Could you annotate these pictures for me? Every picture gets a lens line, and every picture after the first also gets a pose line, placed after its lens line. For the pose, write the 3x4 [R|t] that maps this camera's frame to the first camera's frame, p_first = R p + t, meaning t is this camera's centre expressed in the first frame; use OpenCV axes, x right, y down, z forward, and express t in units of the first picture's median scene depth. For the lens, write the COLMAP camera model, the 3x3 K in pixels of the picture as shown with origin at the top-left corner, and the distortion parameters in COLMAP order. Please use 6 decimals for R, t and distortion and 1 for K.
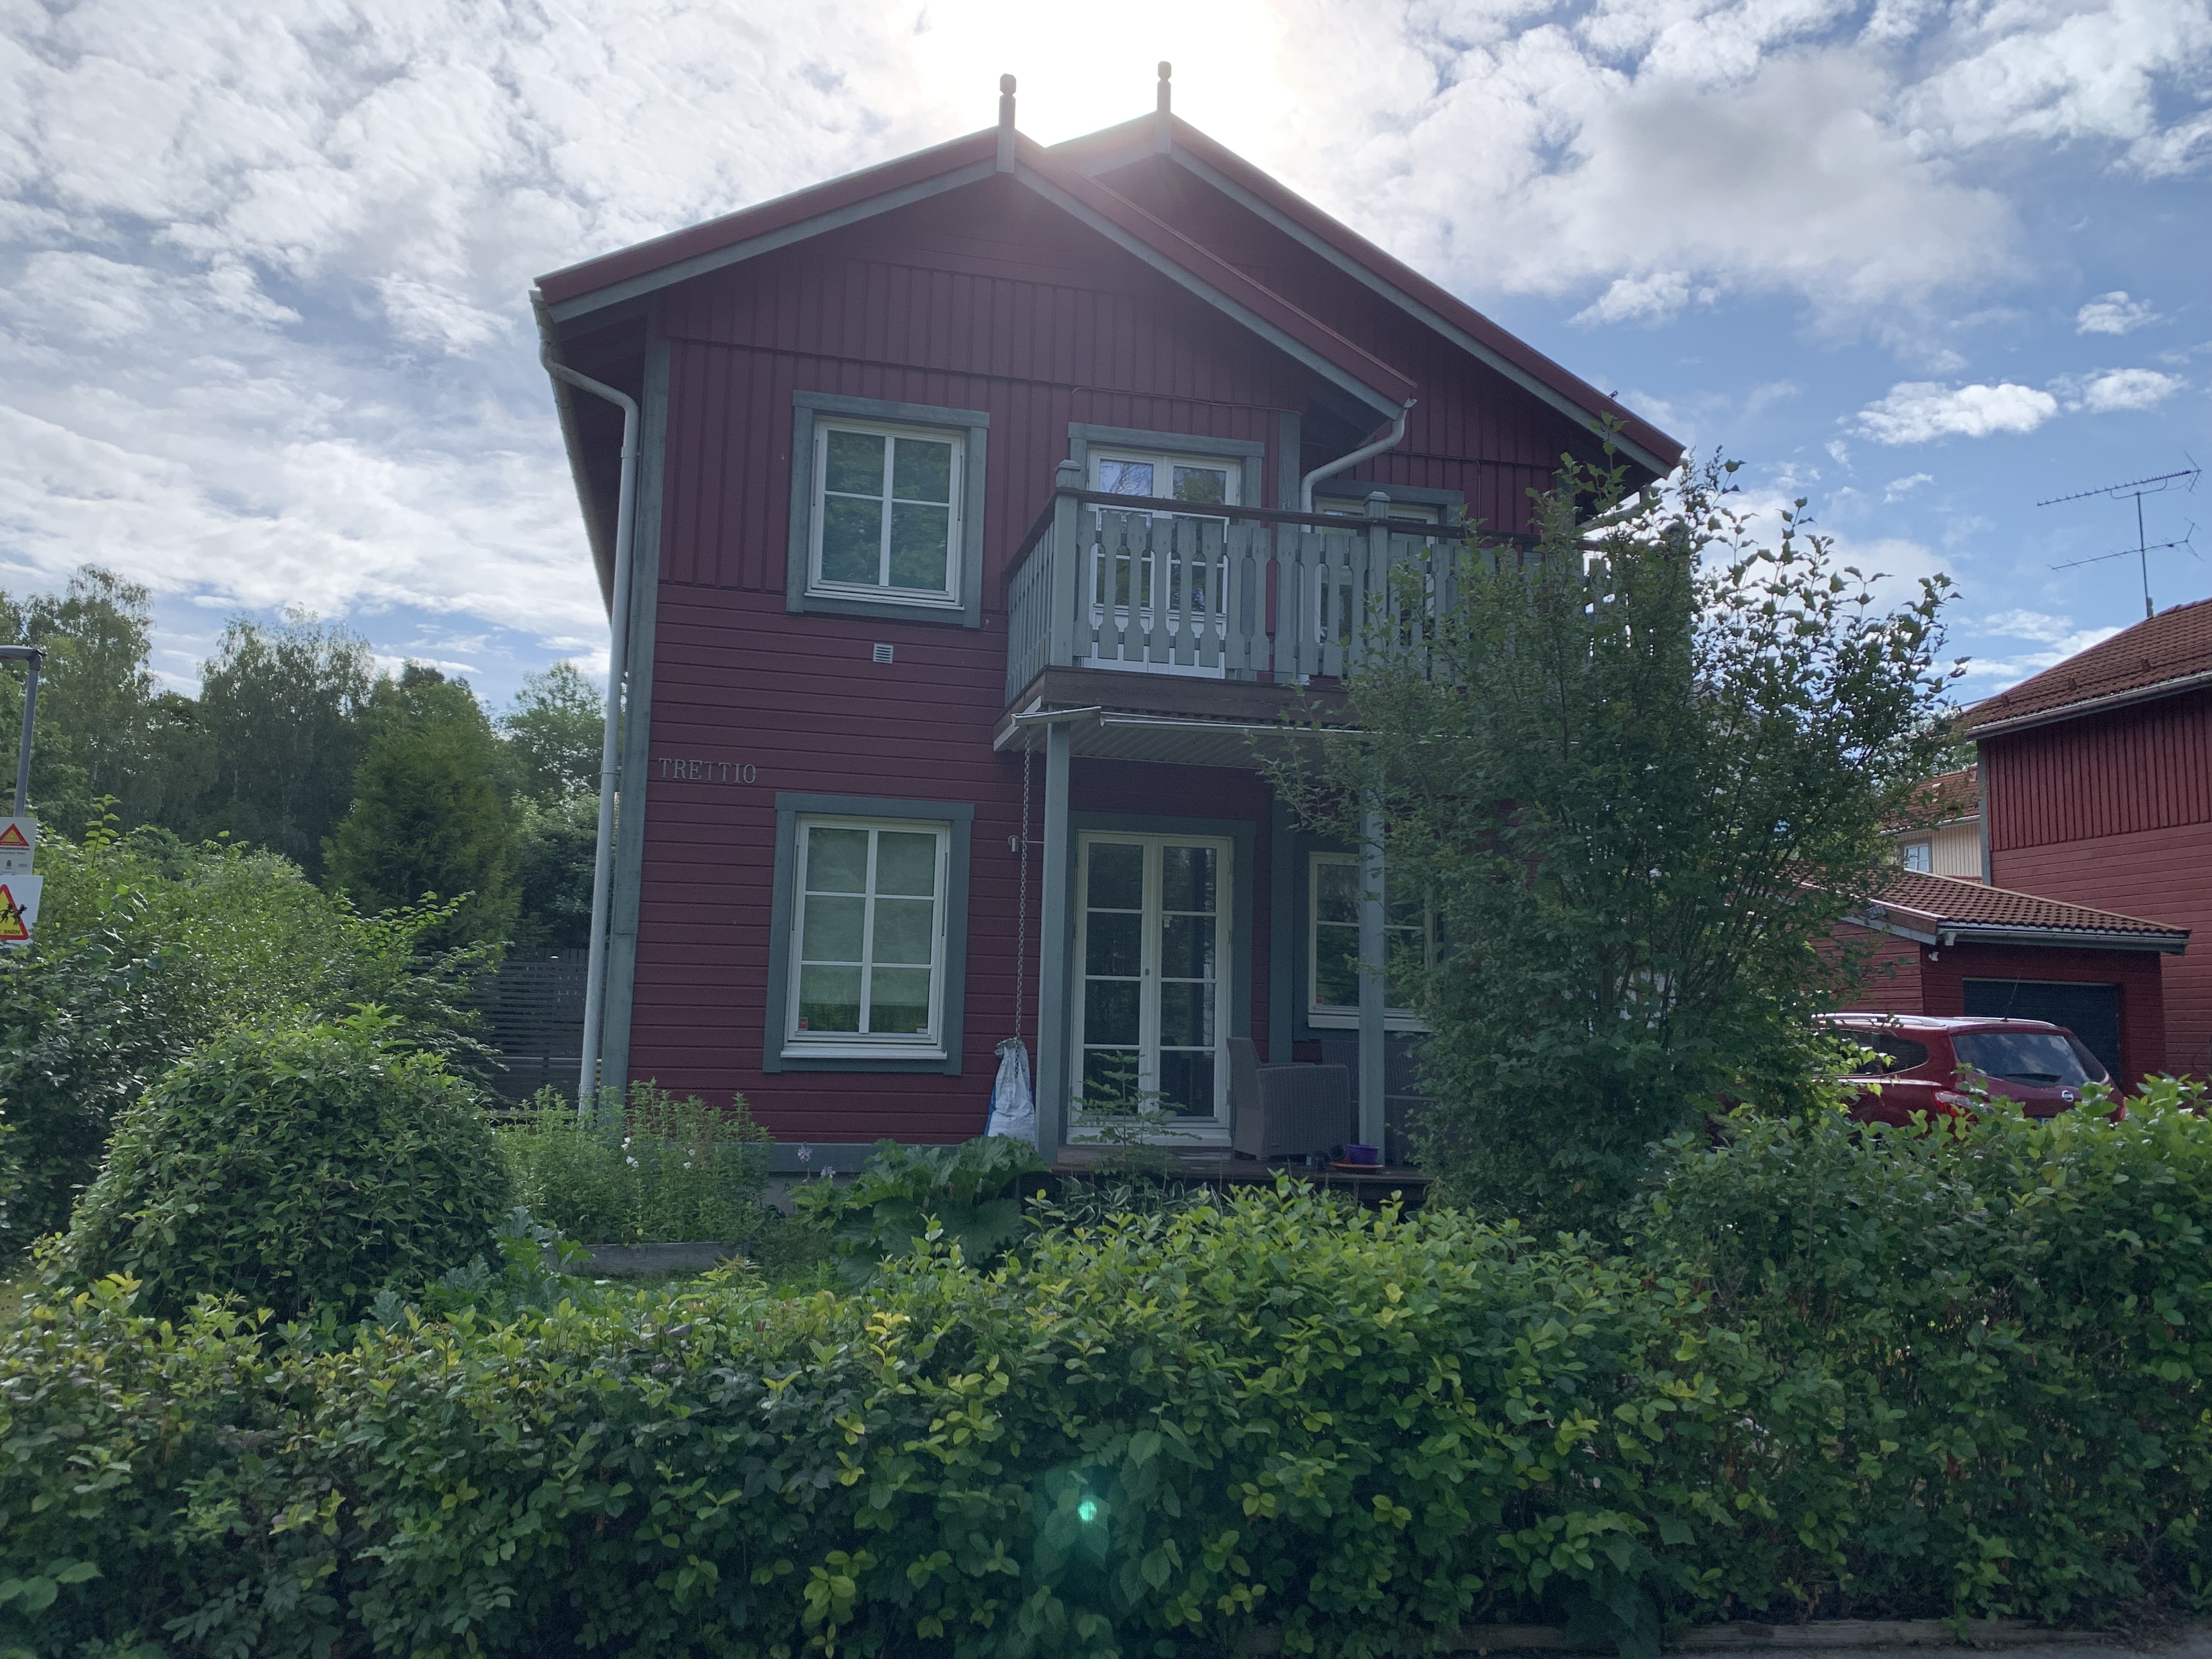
lens RADIAL K [[1677.5, 0, 1097.7], [0, 1677.5, 811.9], [0, 0, 1]] dist [0.036145, -0.046989]
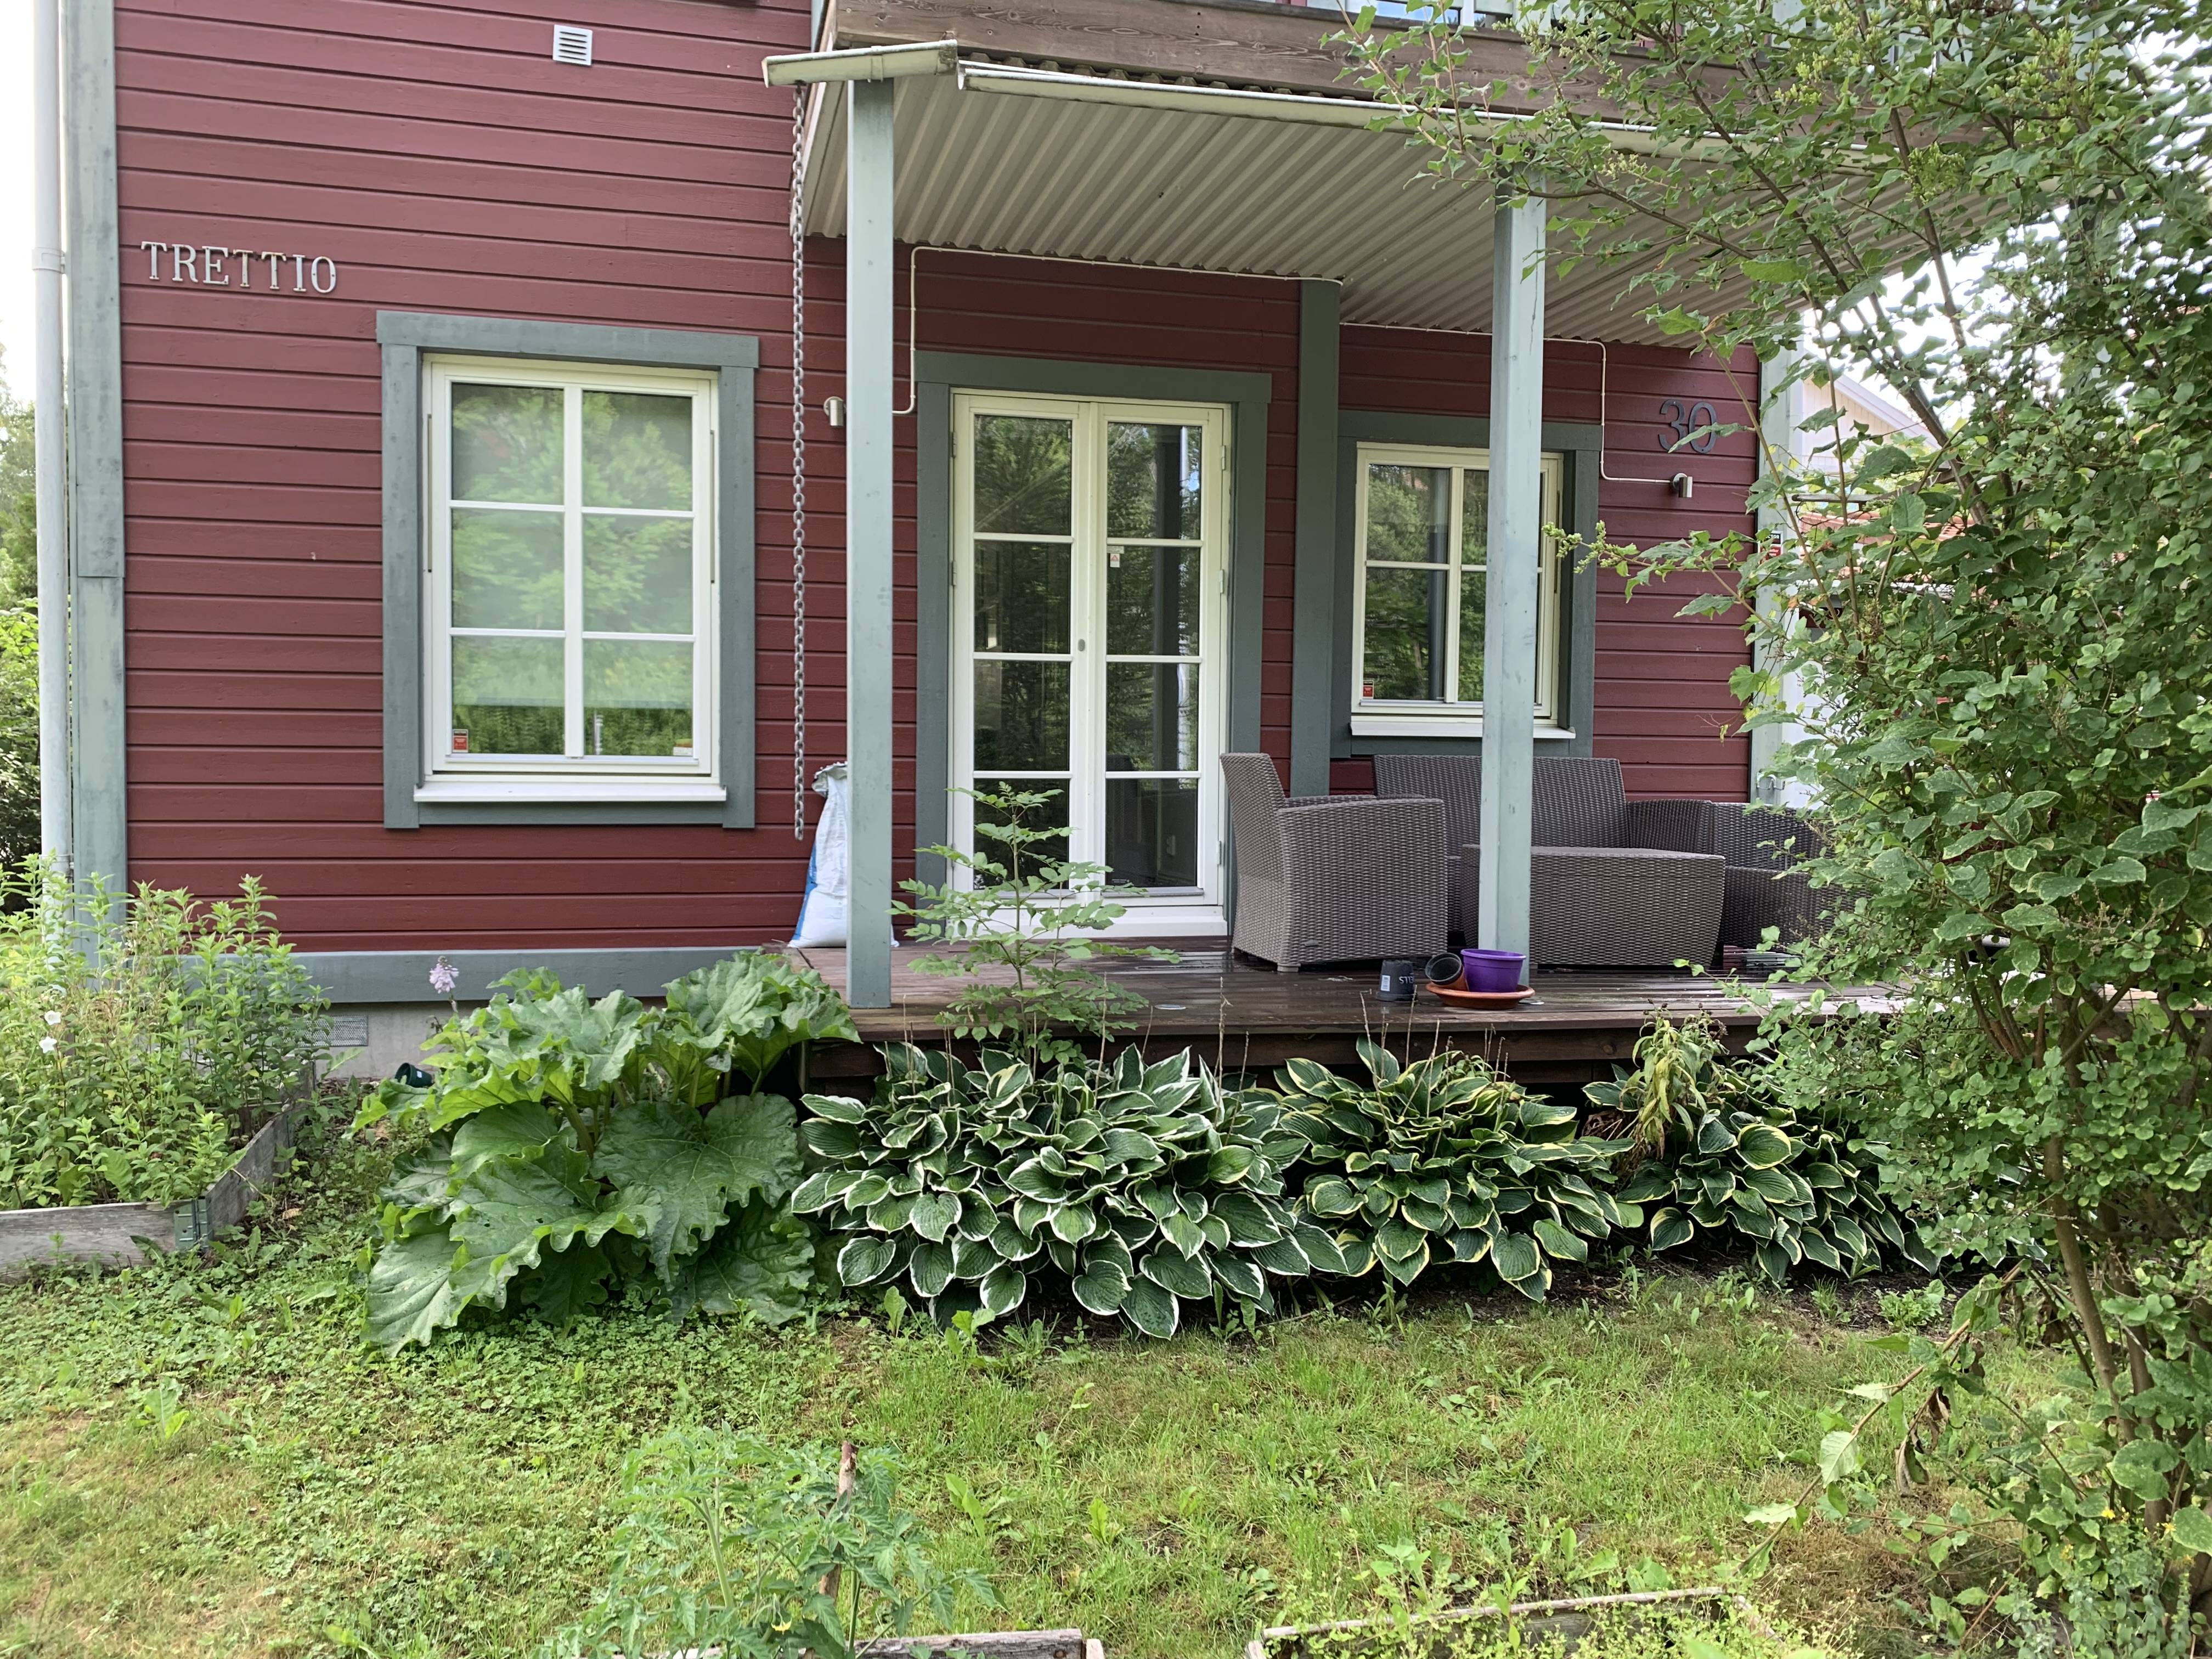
lens RADIAL K [[1677.5, 0, 1086.4], [0, 1677.5, 830.4], [0, 0, 1]] dist [0.036145, -0.046989]
pose [[0.999819, -0.016823, 0.008849, 0.025915], [0.015051, 0.984979, 0.172016, 0.061101], [-0.011609, -0.171851, 0.985054, 0.434002]]
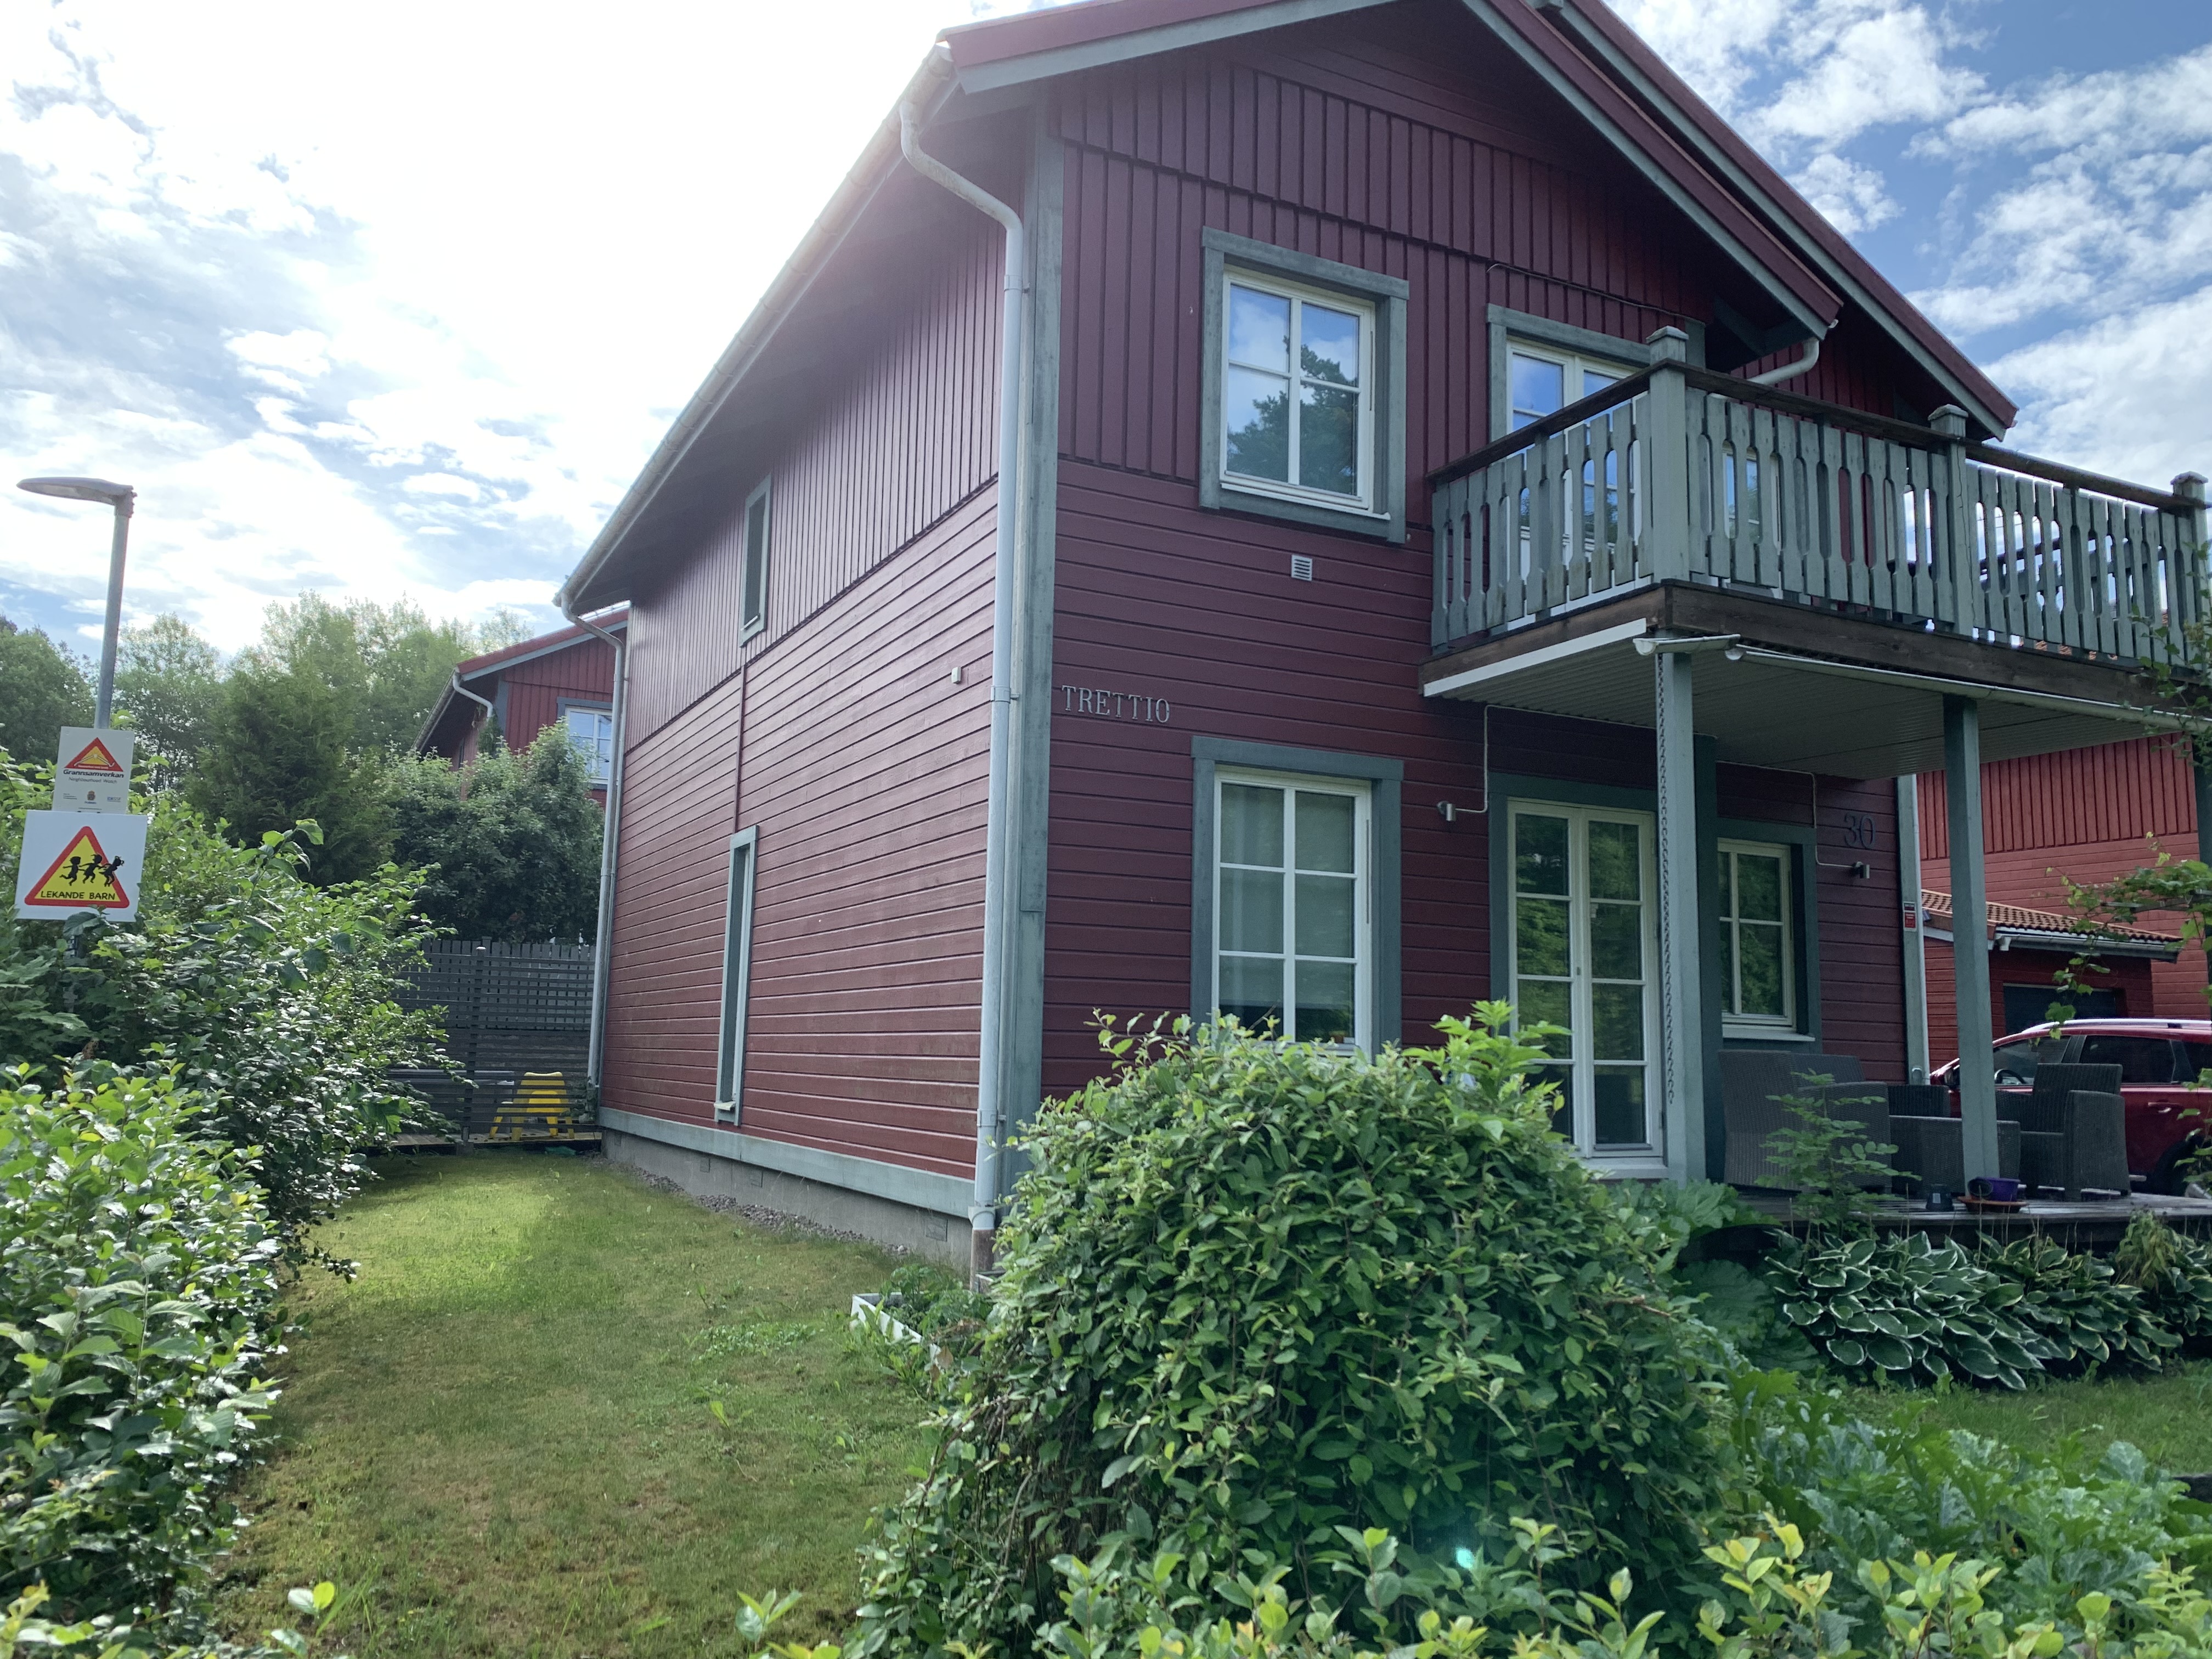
lens RADIAL K [[1677.5, 0, 1065.7], [0, 1677.5, 816.5], [0, 0, 1]] dist [0.036145, -0.046989]
pose [[0.974211, 0.028513, 0.223830, -0.415538], [-0.028668, 0.999586, -0.002559, 0.029304], [-0.223810, -0.003924, 0.974625, 0.248481]]
